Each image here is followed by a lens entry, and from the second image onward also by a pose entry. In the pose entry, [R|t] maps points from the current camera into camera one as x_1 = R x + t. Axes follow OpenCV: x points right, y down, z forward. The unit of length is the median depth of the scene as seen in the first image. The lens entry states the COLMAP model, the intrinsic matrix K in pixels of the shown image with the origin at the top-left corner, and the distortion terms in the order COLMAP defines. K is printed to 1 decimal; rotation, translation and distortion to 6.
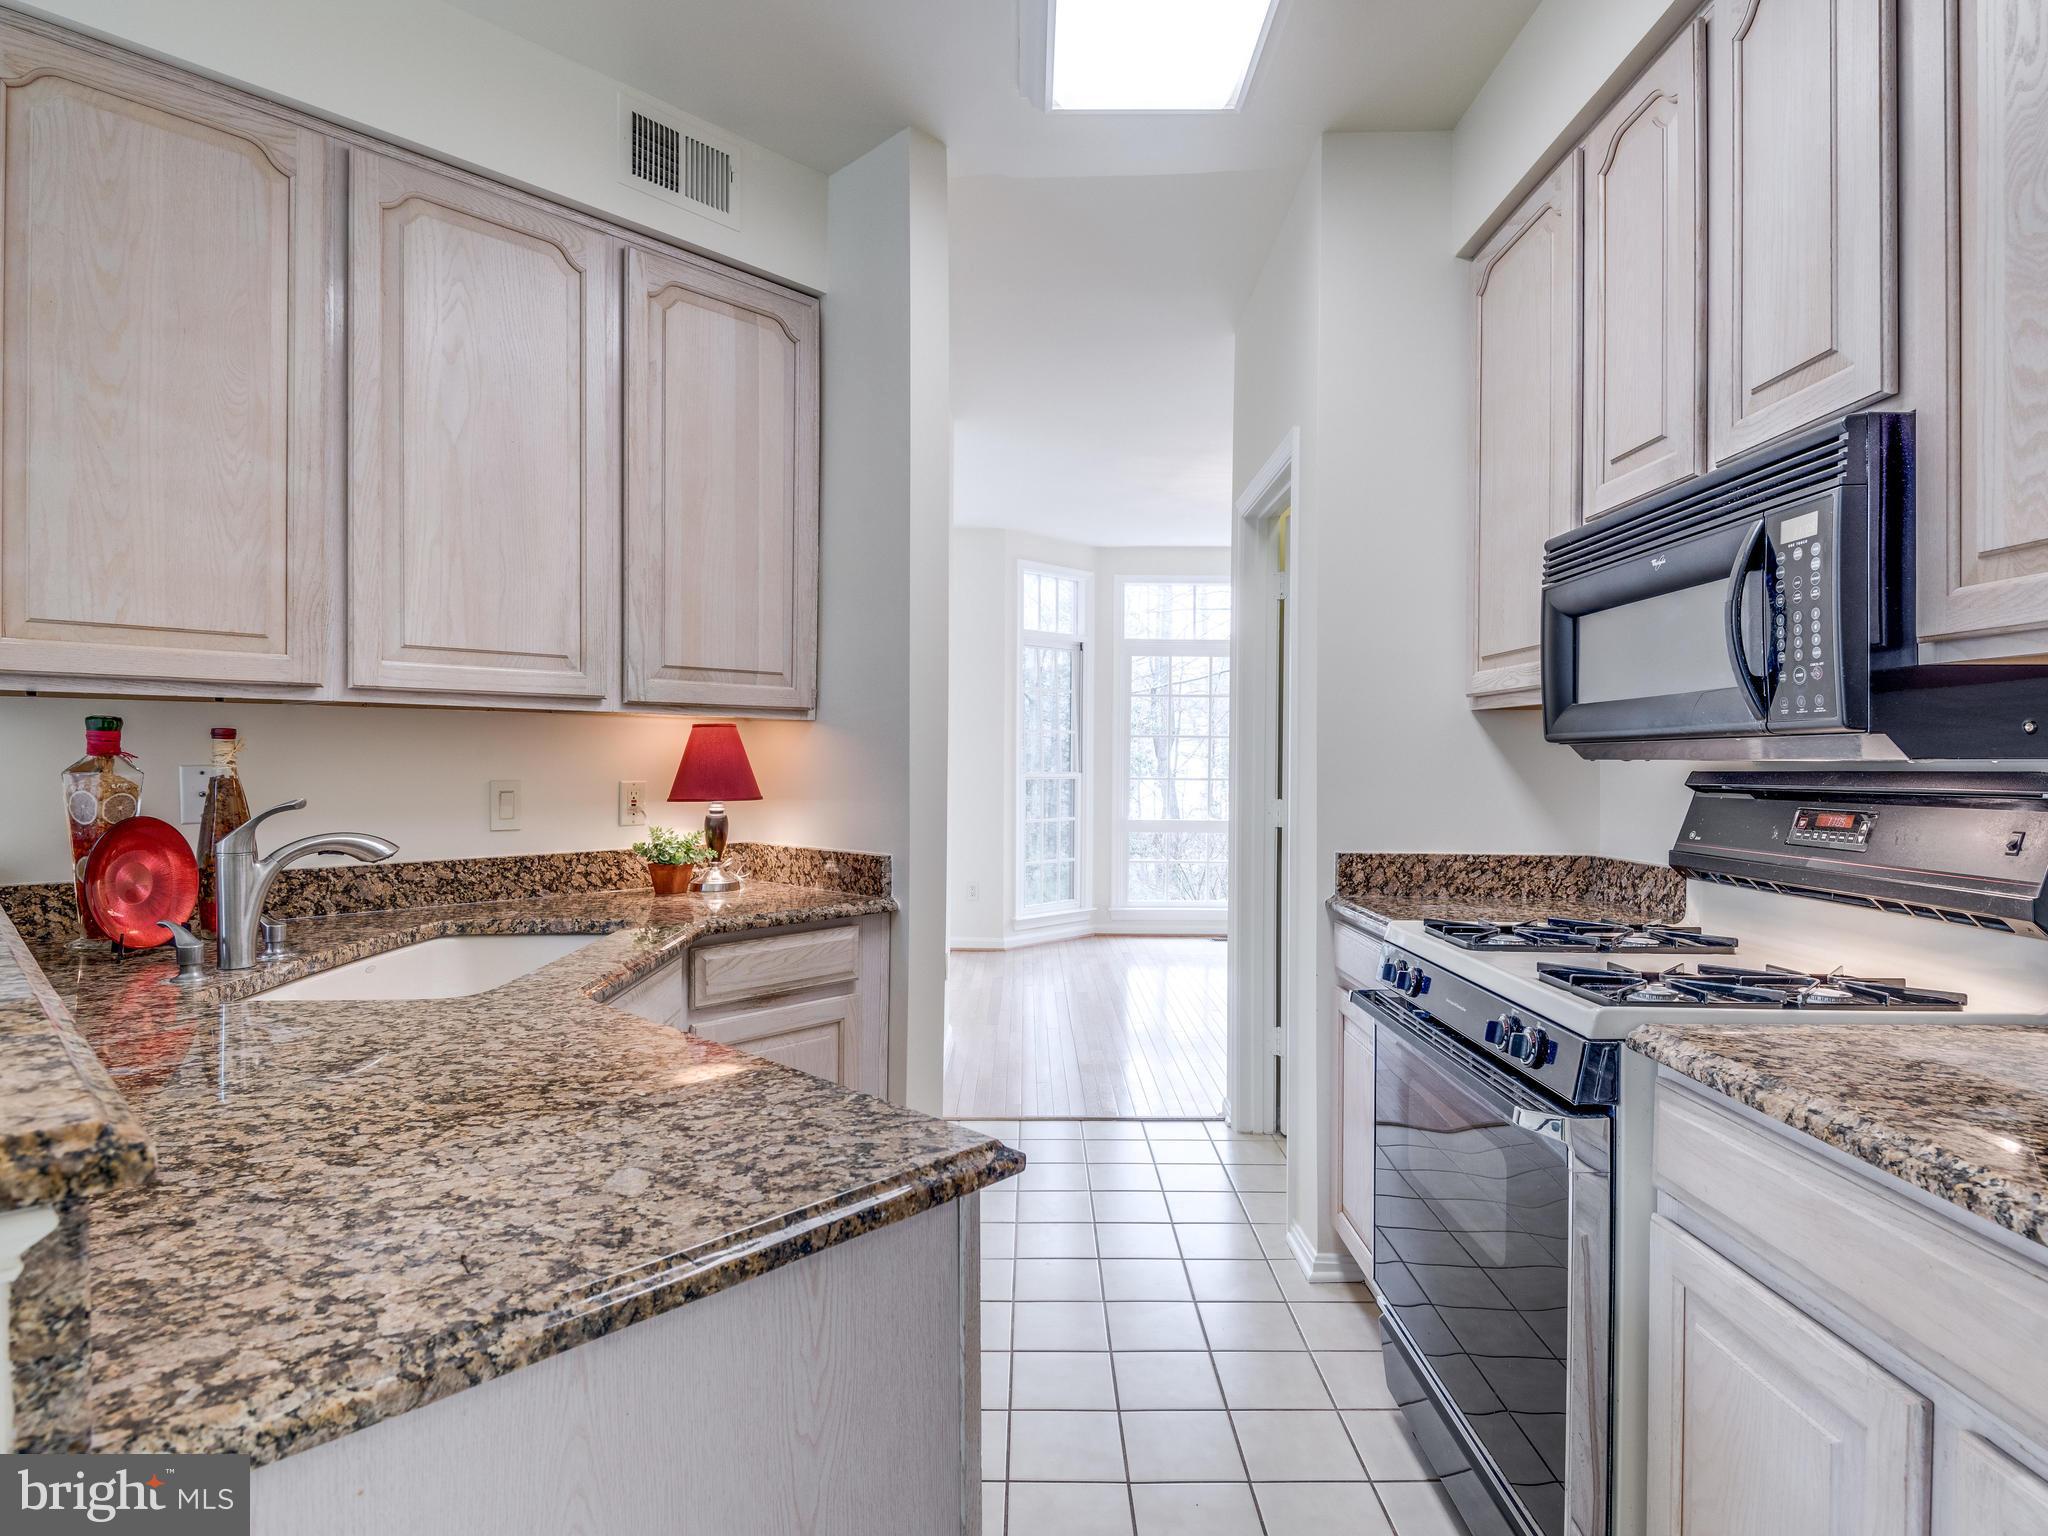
lens RADIAL K [[1091.7, 0, 1028.3], [0, 1091.7, 758.6], [0, 0, 1]] dist [0.027080, -0.021715]
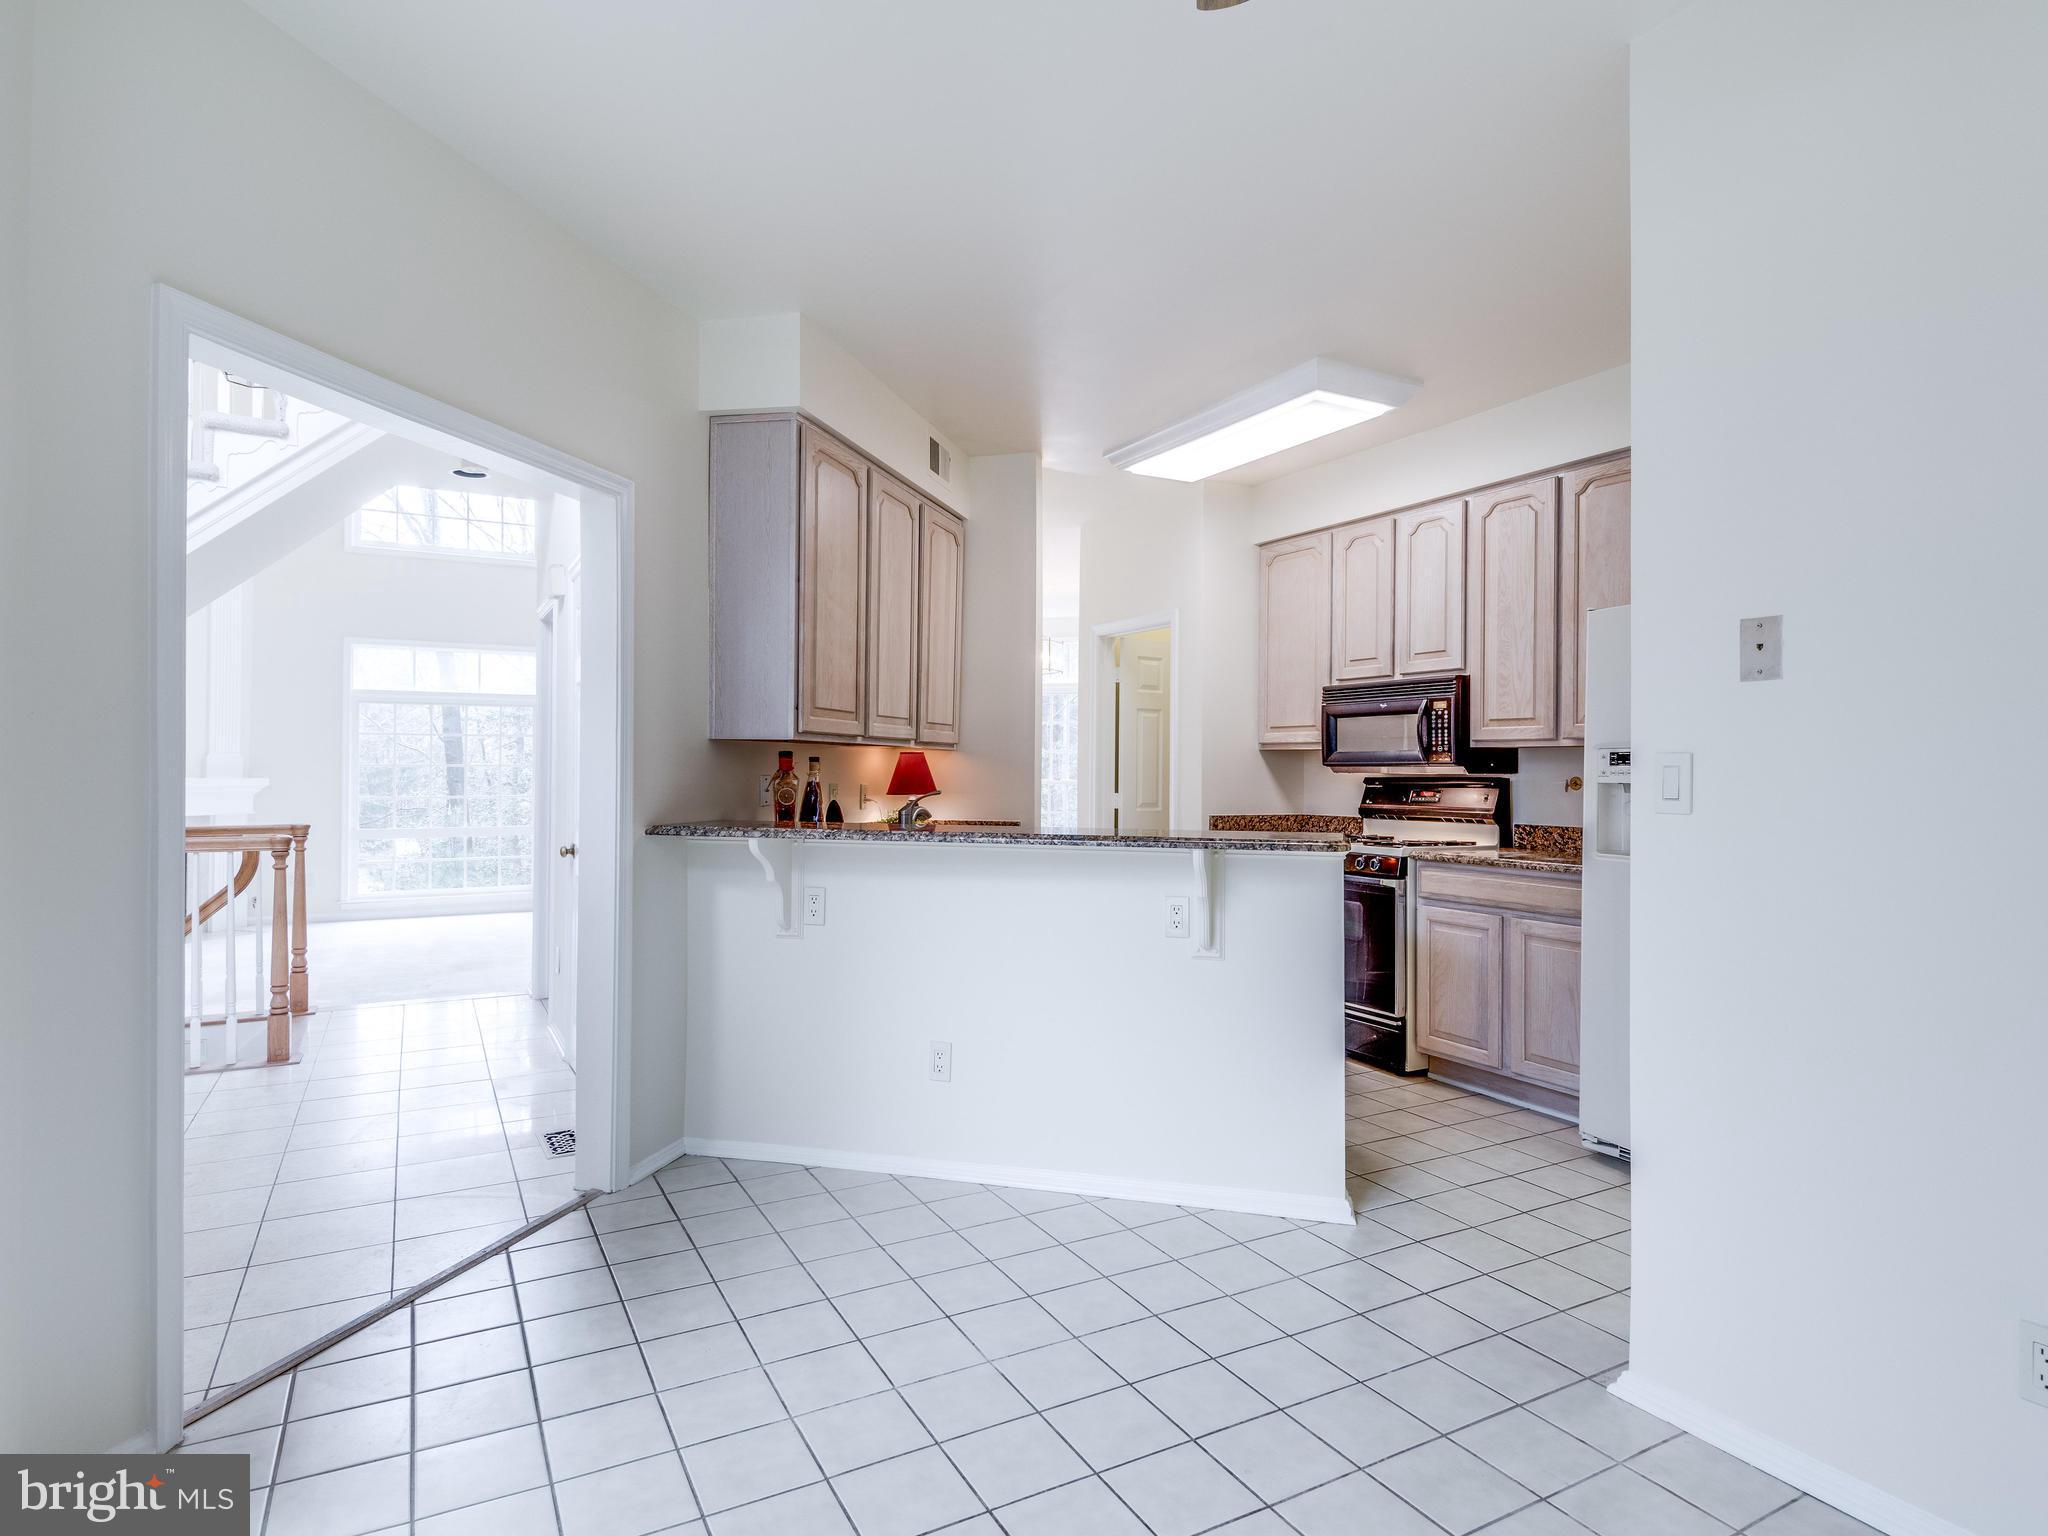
lens RADIAL K [[1098.4, 0, 982.7], [0, 1098.4, 772.7], [0, 0, 1]] dist [0.038006, -0.023372]
pose [[0.888749, -0.000516, 0.458394, -1.794980], [-0.002432, 0.999980, 0.005840, -0.015485], [-0.458388, -0.006305, 0.888730, -1.168235]]
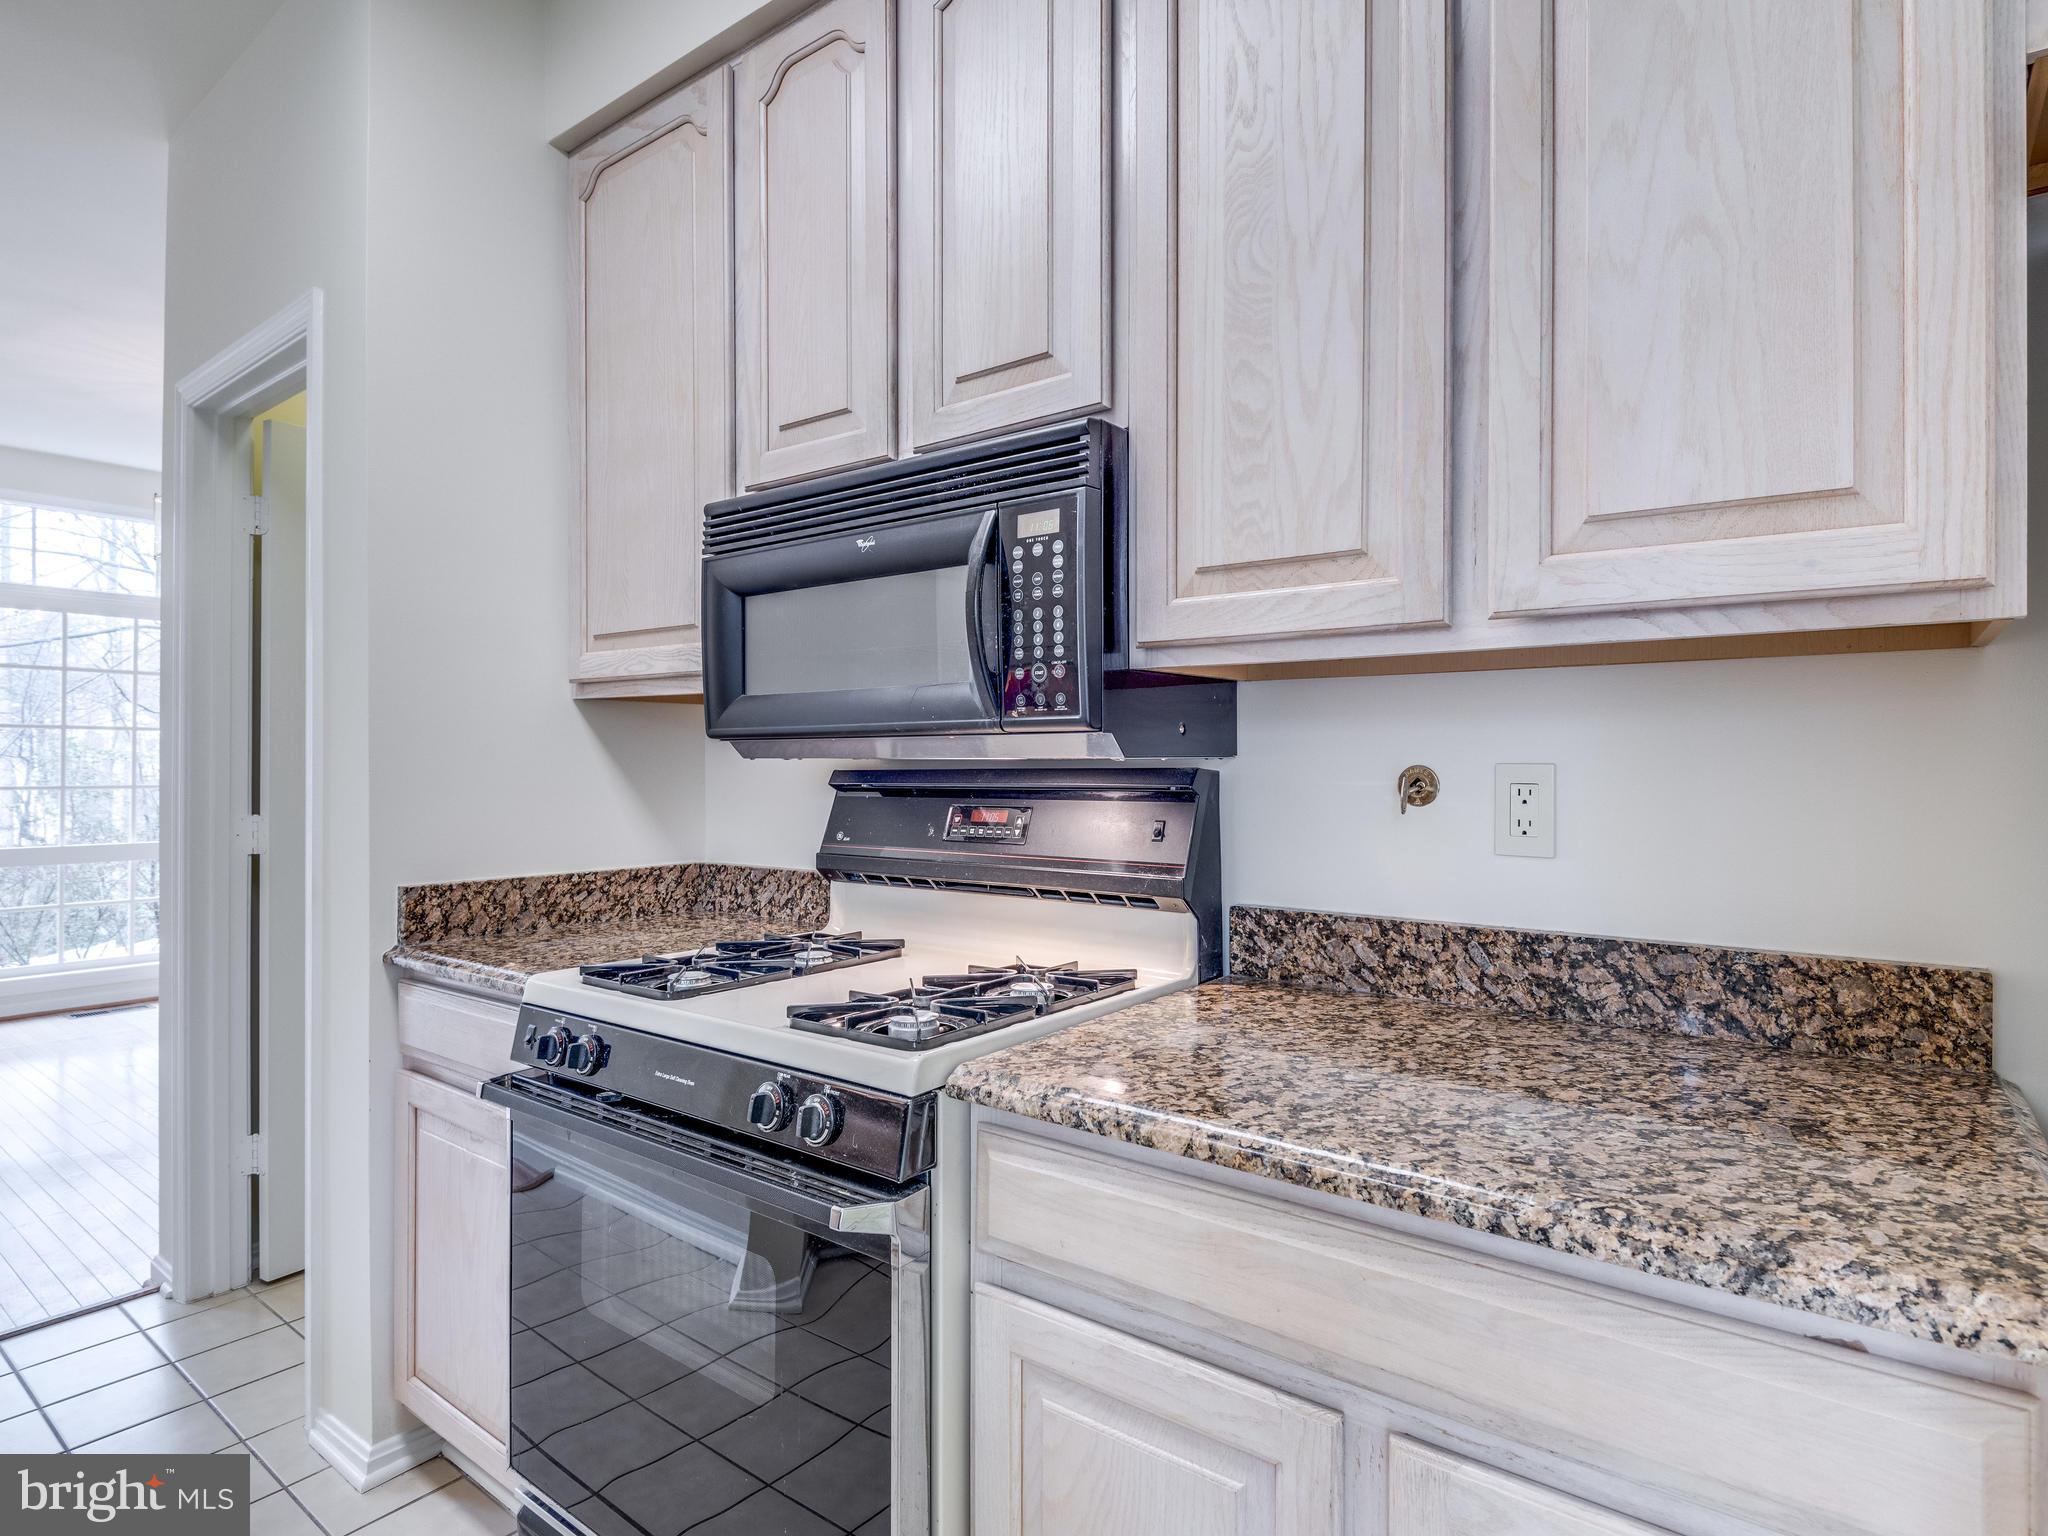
lens RADIAL K [[1091.7, 0, 1028.3], [0, 1091.7, 758.6], [0, 0, 1]] dist [0.027080, -0.021715]
pose [[0.609166, -0.003674, 0.793034, -0.071802], [0.002318, 0.999993, 0.002852, -0.001203], [-0.793039, 0.000101, 0.609171, 0.353118]]
